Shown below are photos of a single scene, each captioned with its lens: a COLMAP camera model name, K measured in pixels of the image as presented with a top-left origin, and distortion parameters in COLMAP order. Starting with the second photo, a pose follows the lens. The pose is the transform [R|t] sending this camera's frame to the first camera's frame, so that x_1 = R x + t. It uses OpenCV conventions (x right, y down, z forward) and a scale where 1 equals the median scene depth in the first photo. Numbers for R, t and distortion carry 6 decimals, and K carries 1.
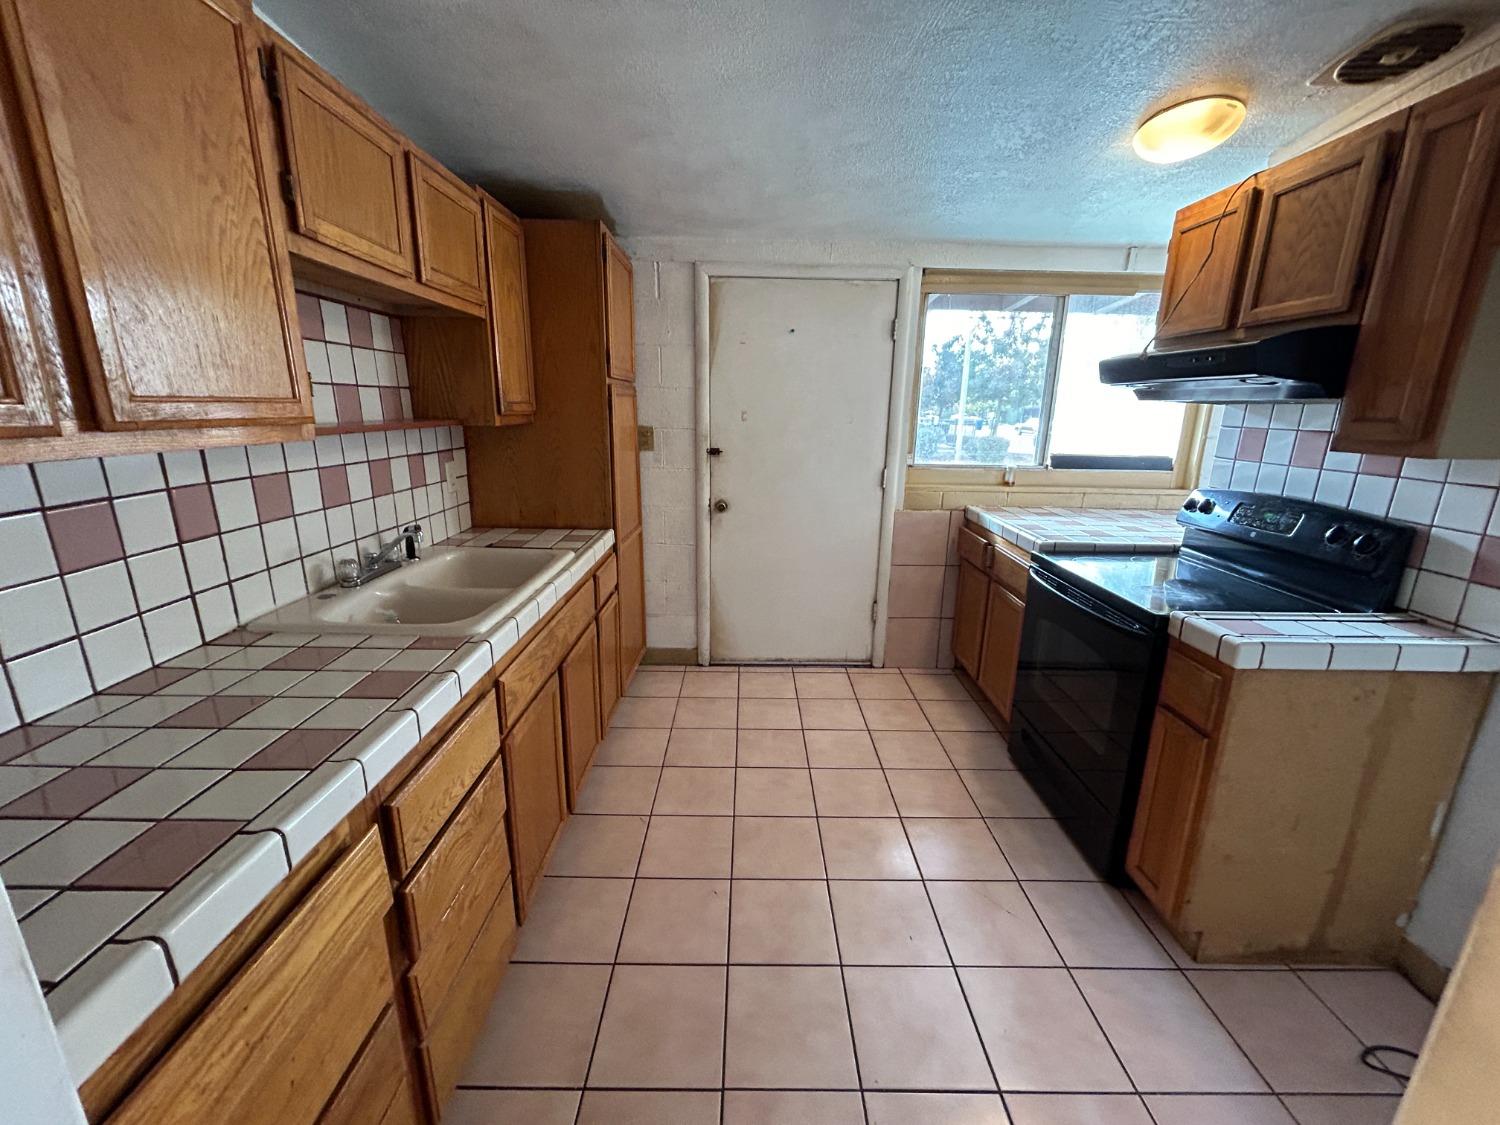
lens RADIAL K [[602.3, 0, 750.0], [0, 602.3, 562.5], [0, 0, 1]] dist [-0.001872, -0.000432]
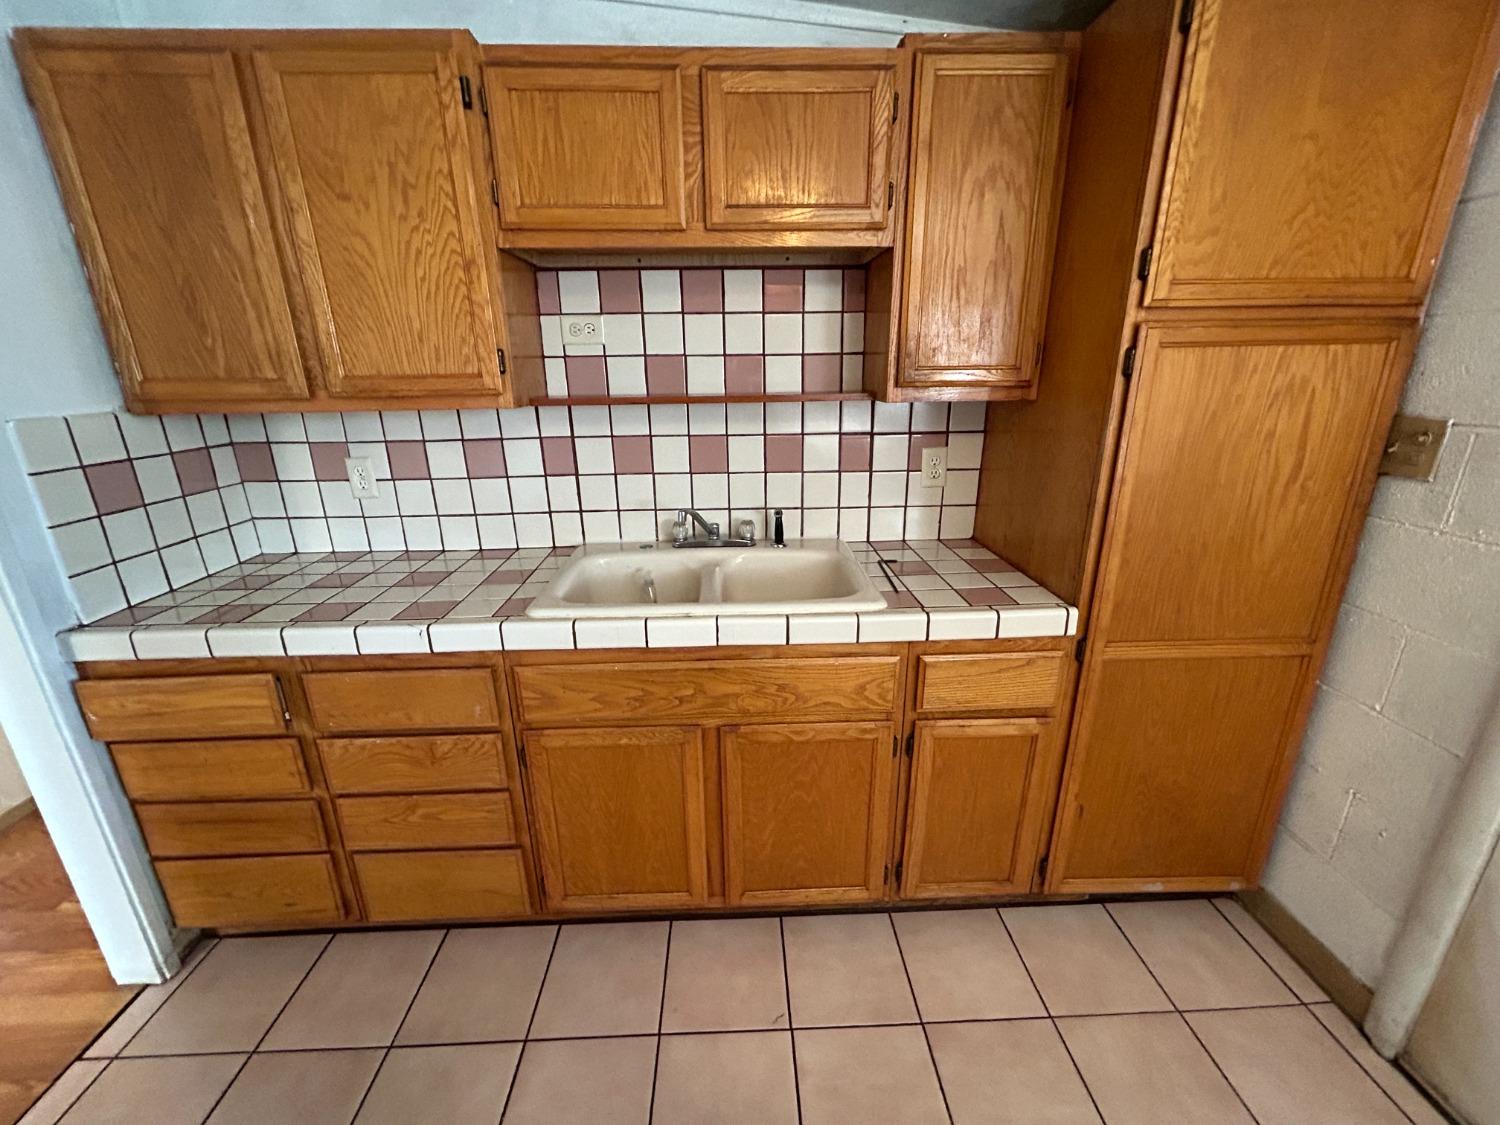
lens RADIAL K [[611.7, 0, 750.0], [0, 611.7, 562.5], [0, 0, 1]] dist [0.008009, 0.000017]
pose [[0.031463, 0.288796, -0.956874, 0.514019], [-0.236343, 0.932348, 0.273622, -0.337205], [0.971160, 0.217541, 0.097589, 1.300857]]
